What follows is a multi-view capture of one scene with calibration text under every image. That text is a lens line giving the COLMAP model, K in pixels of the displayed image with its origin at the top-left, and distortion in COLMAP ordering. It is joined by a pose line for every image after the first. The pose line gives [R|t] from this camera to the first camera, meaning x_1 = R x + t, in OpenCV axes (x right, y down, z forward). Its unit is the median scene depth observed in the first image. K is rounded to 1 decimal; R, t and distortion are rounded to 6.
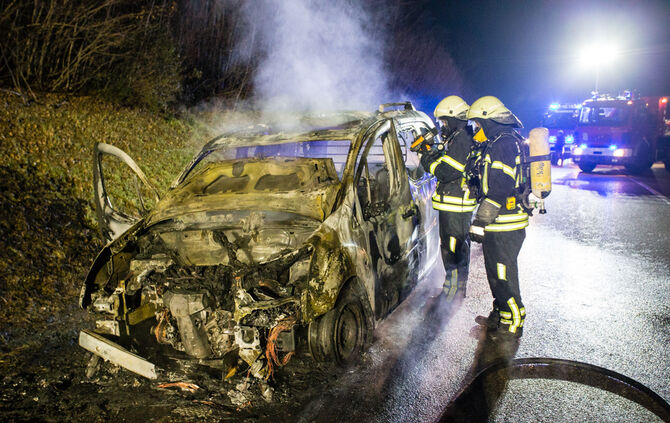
lens RADIAL K [[685.8, 0, 333.0], [0, 685.8, 241.9], [0, 0, 1]] dist [0.013523, 0.032596]
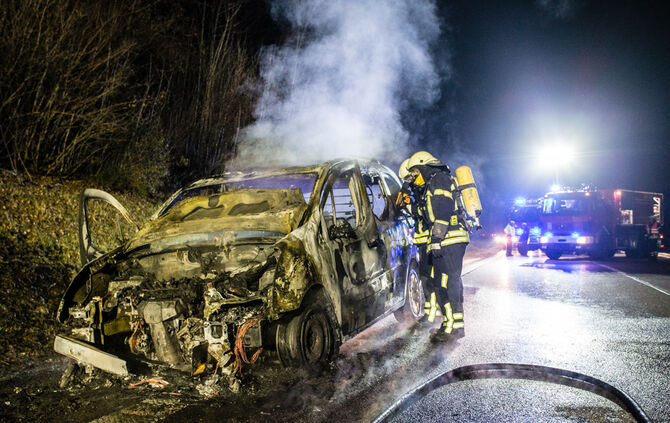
lens RADIAL K [[657.1, 0, 335.0], [0, 657.1, 211.5], [0, 0, 1]] dist [0.003805, 0.024662]
pose [[0.999414, -0.013097, 0.031622, 0.021204], [0.018616, 0.983284, -0.181126, 0.110381], [-0.028721, 0.181608, 0.982951, -0.021104]]
